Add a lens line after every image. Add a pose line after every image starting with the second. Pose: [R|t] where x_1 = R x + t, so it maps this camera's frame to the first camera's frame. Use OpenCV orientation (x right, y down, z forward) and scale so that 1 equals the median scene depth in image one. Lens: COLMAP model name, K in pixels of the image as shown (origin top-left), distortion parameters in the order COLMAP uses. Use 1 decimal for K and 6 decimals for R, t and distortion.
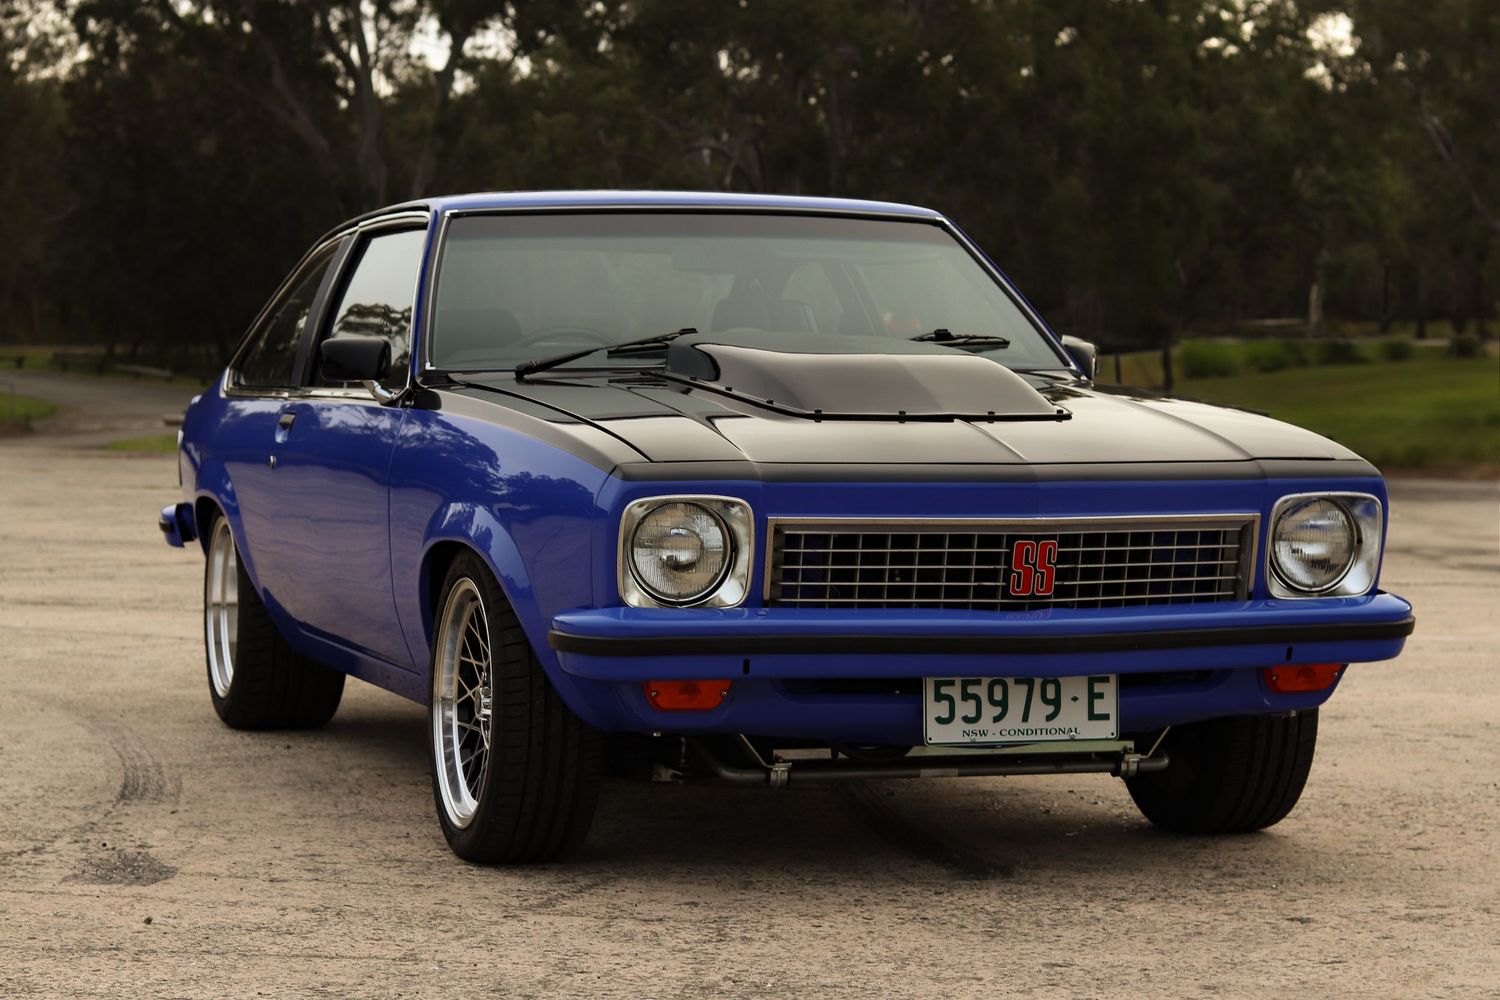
lens RADIAL K [[3525.3, 0, 740.9], [0, 3525.3, 493.7], [0, 0, 1]] dist [-0.099149, 0.000000]
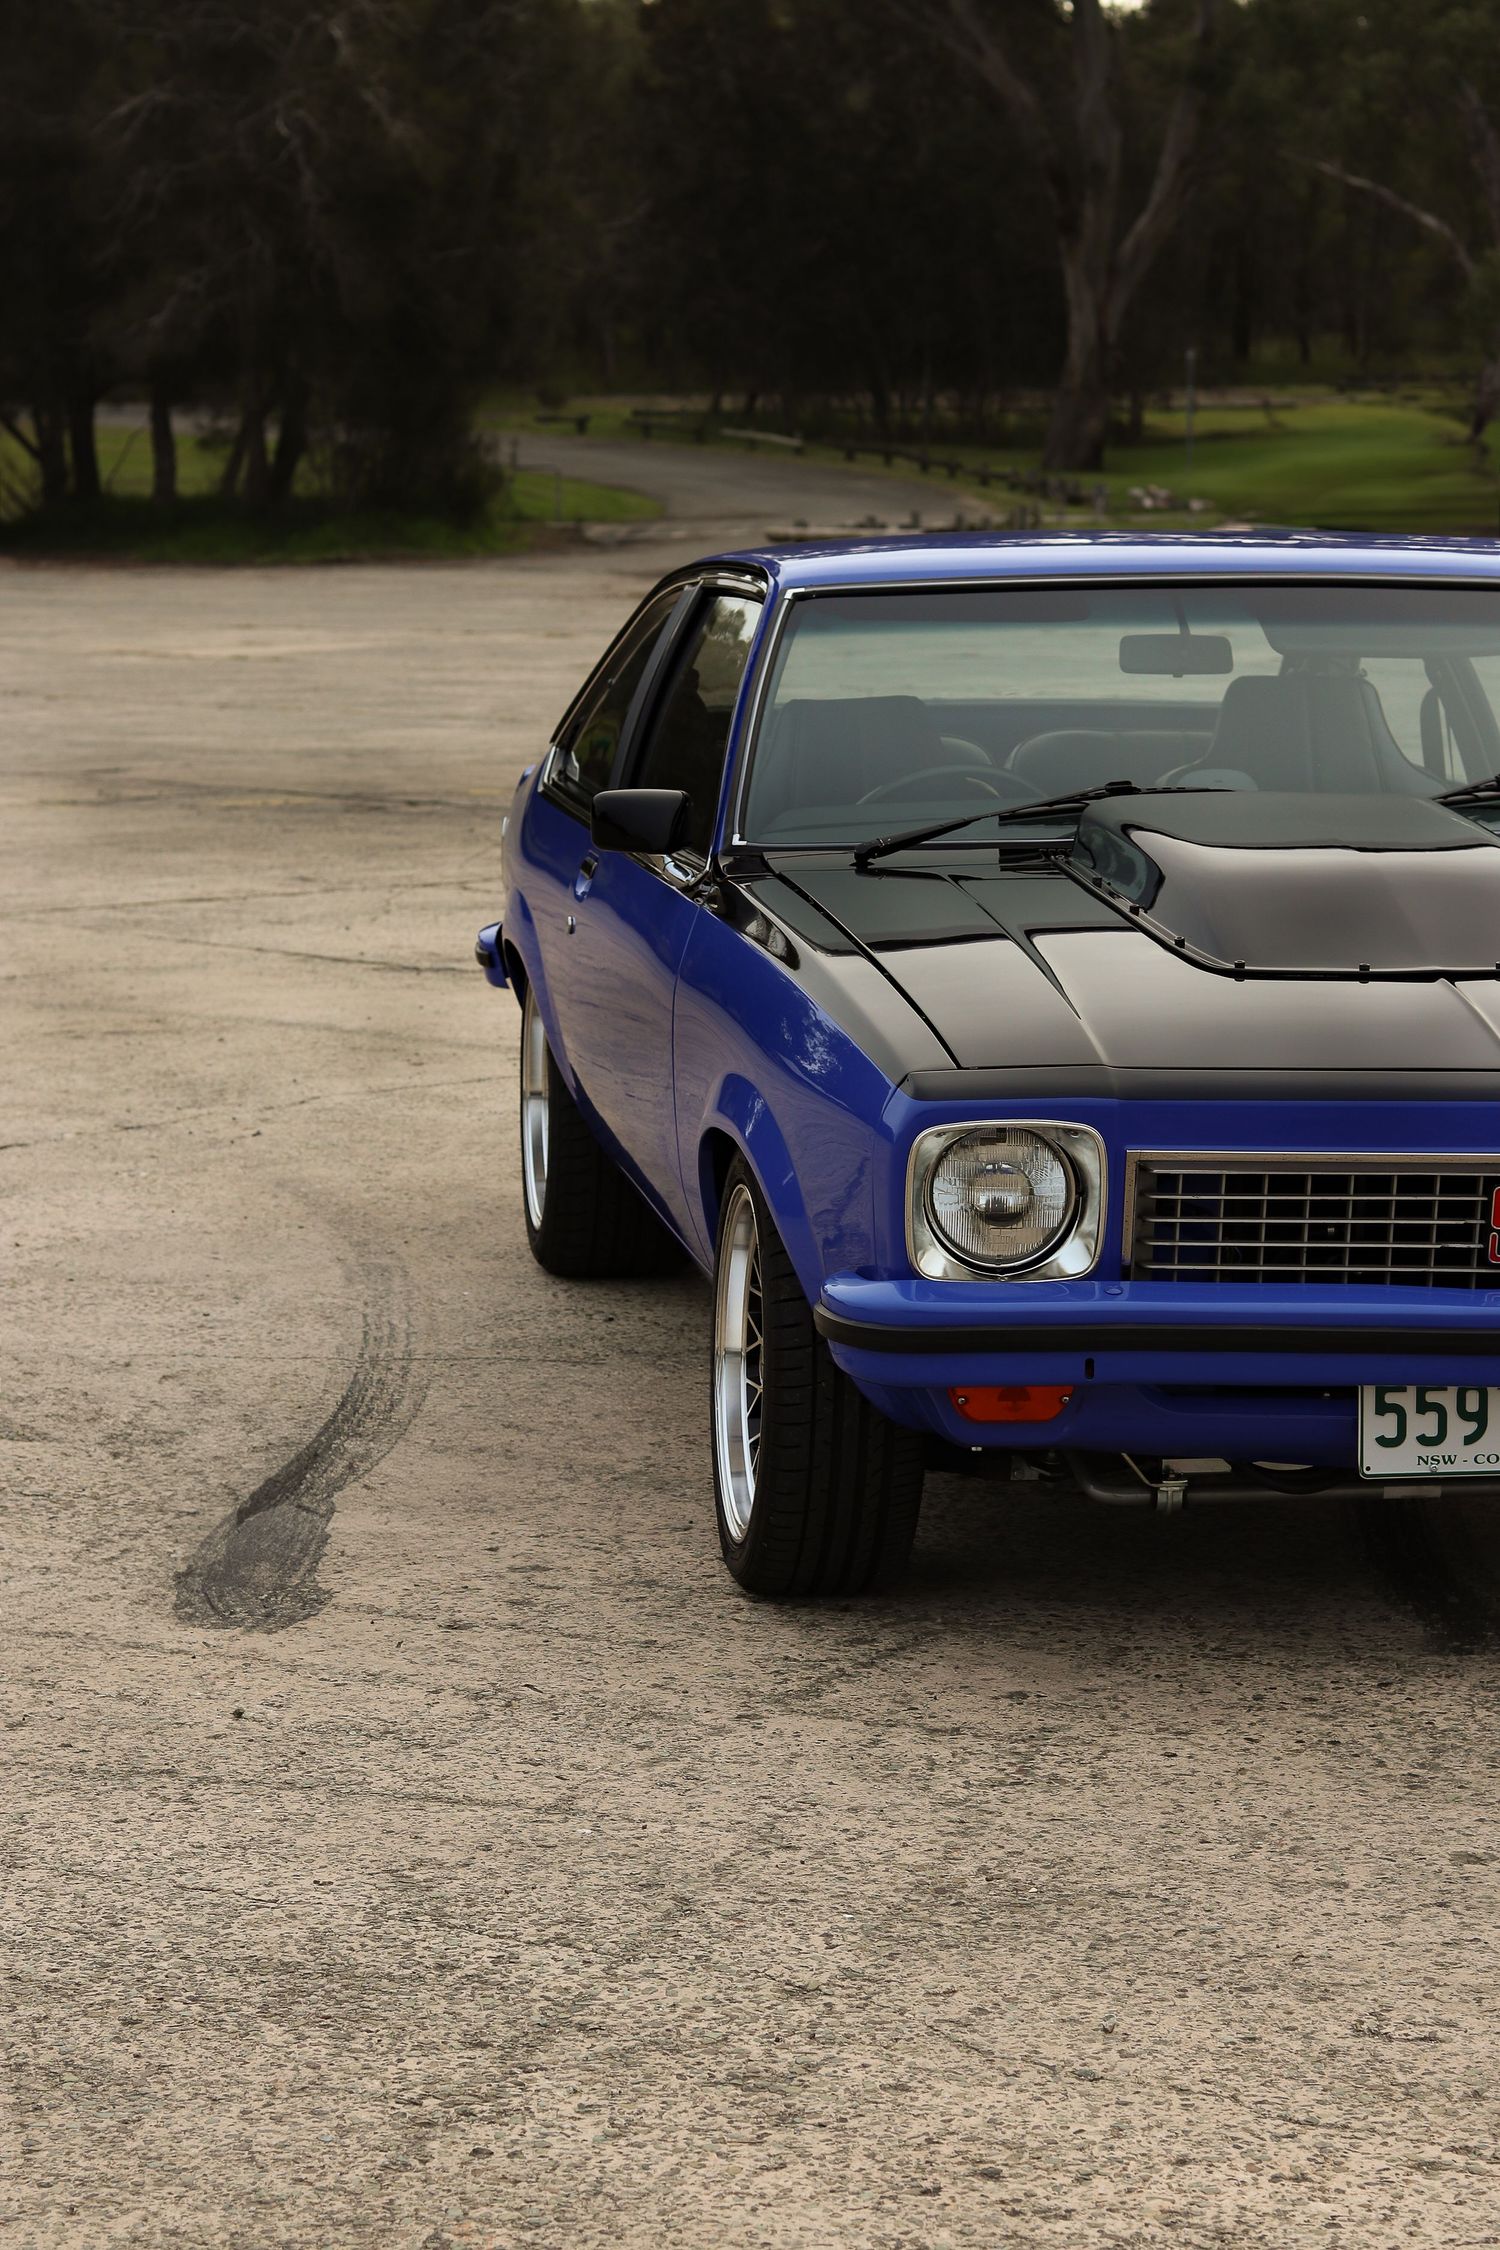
lens RADIAL K [[5288.0, 0, 761.1], [0, 5288.0, 1136.4], [0, 0, 1]] dist [-0.099149, 0.000000]
pose [[0.984765, 0.018662, -0.172886, 0.105723], [-0.000791, 0.994695, 0.102870, -0.093492], [0.173888, -0.101166, 0.979555, -0.021366]]
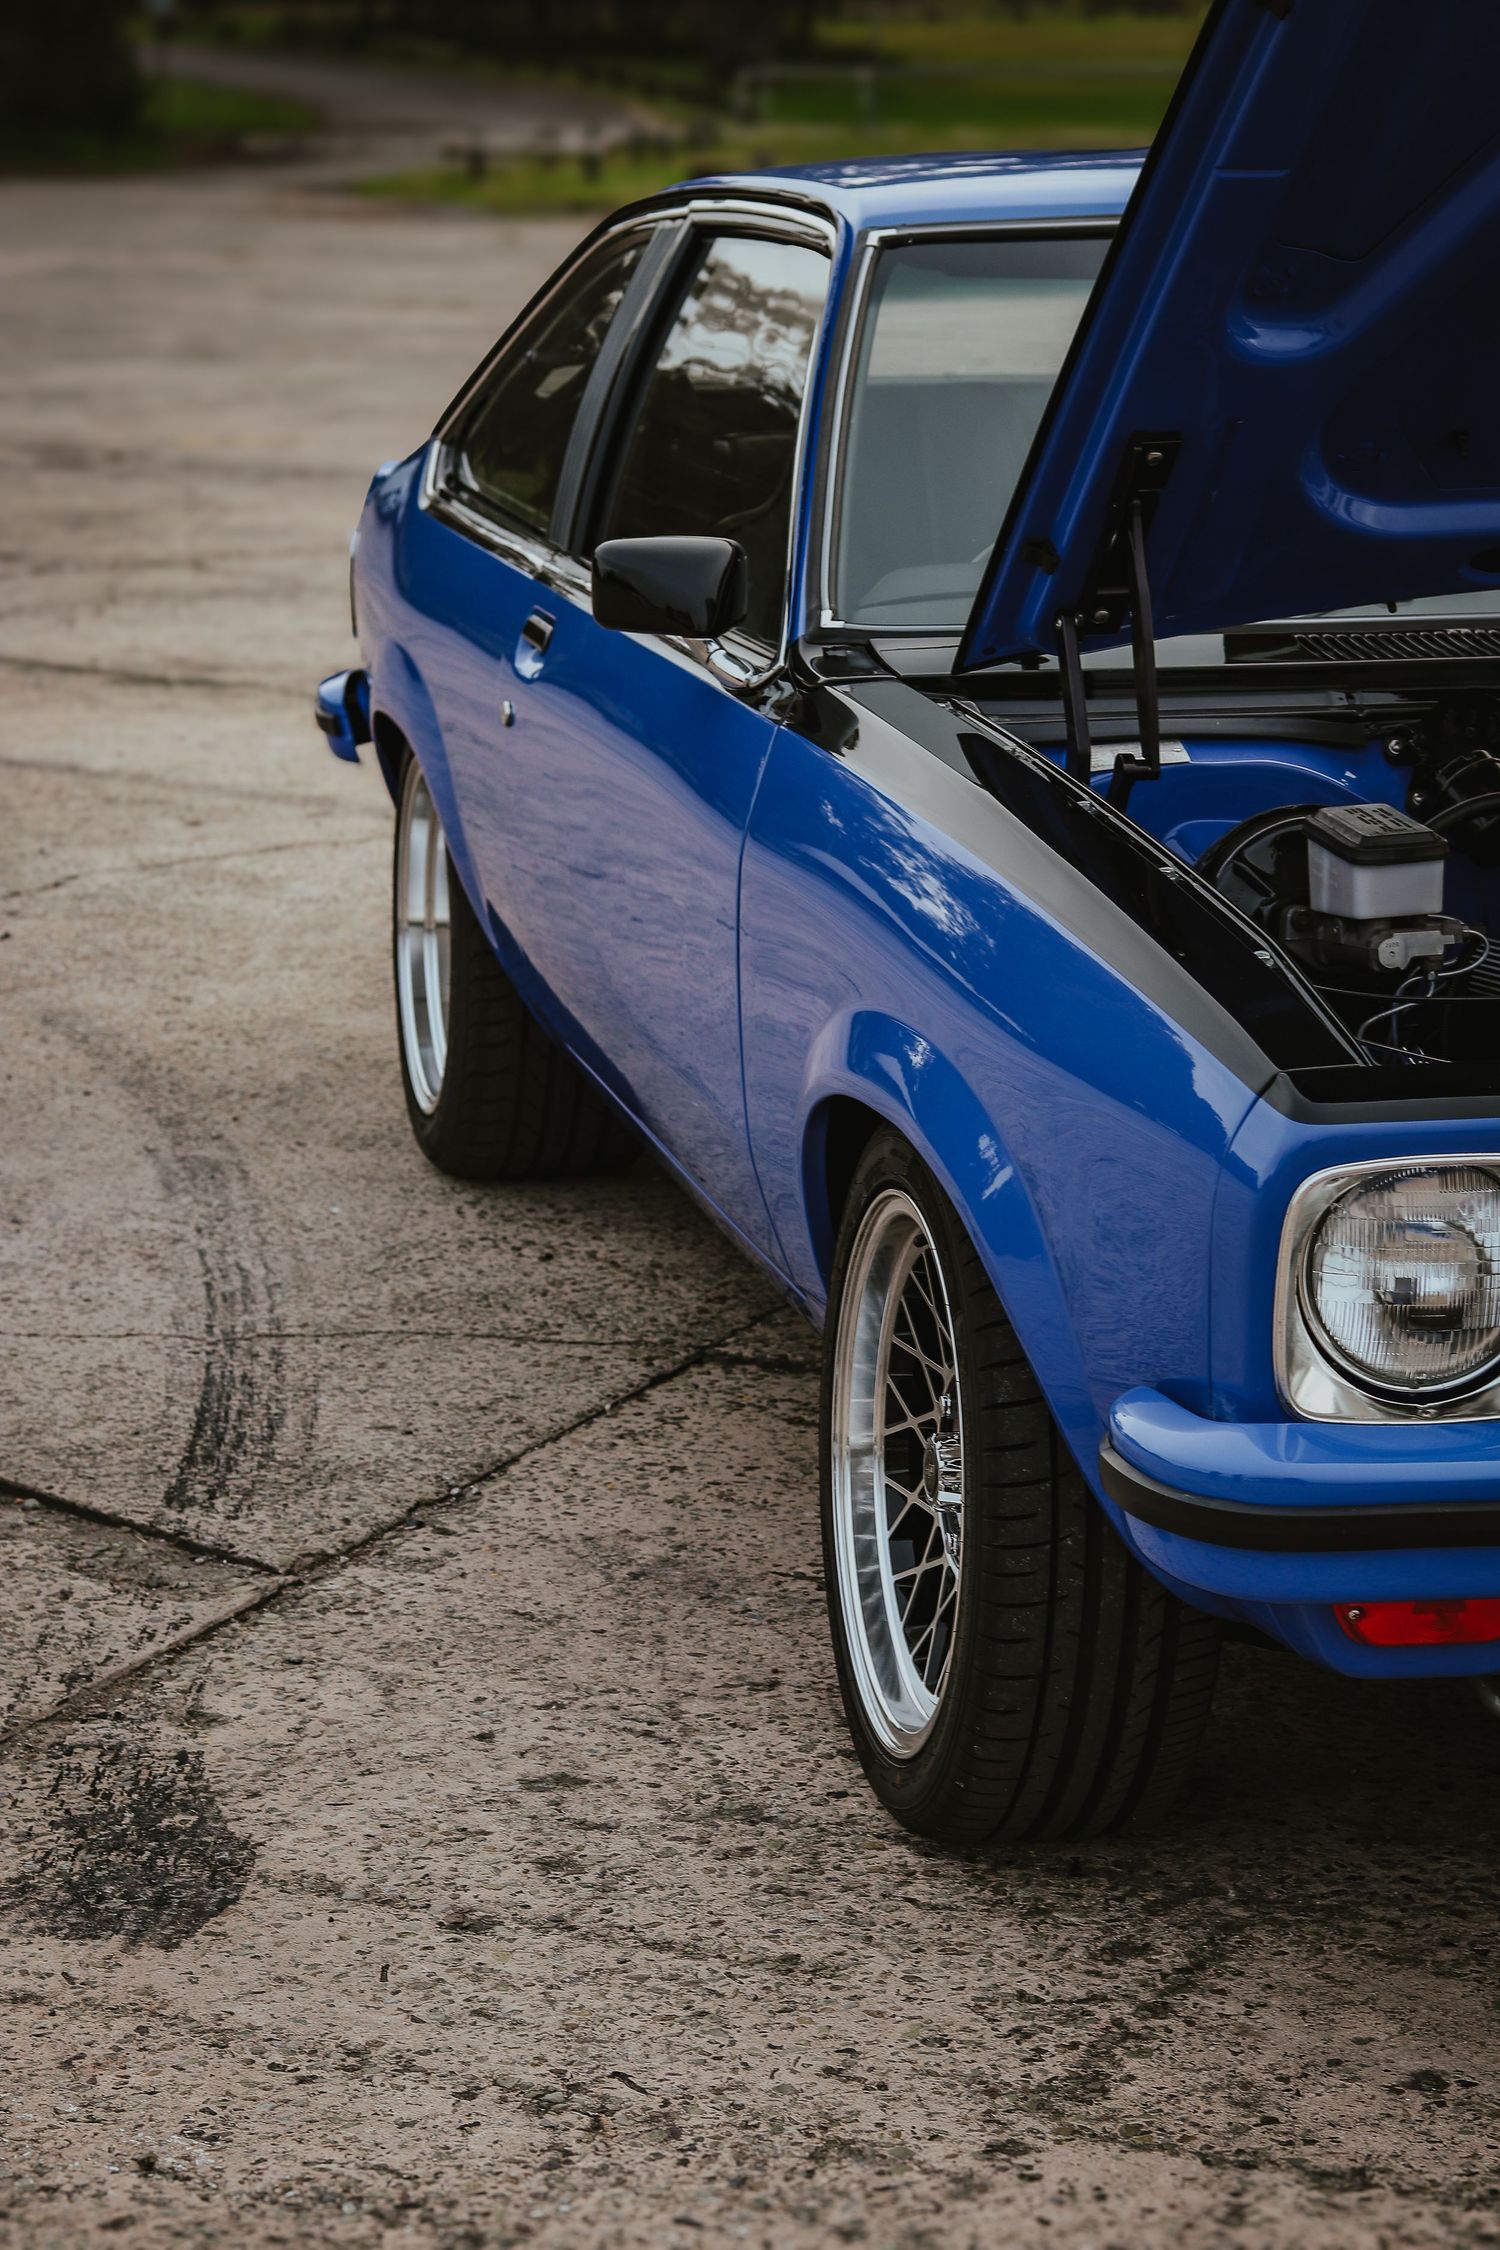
lens RADIAL K [[5288.0, 0, 745.6], [0, 5288.0, 1128.0], [0, 0, 1]] dist [-0.099149, 0.000000]
pose [[0.994033, 0.022061, -0.106825, -0.028166], [-0.003319, 0.984998, 0.172535, -0.097637], [0.109029, -0.171151, 0.979194, 0.358679]]
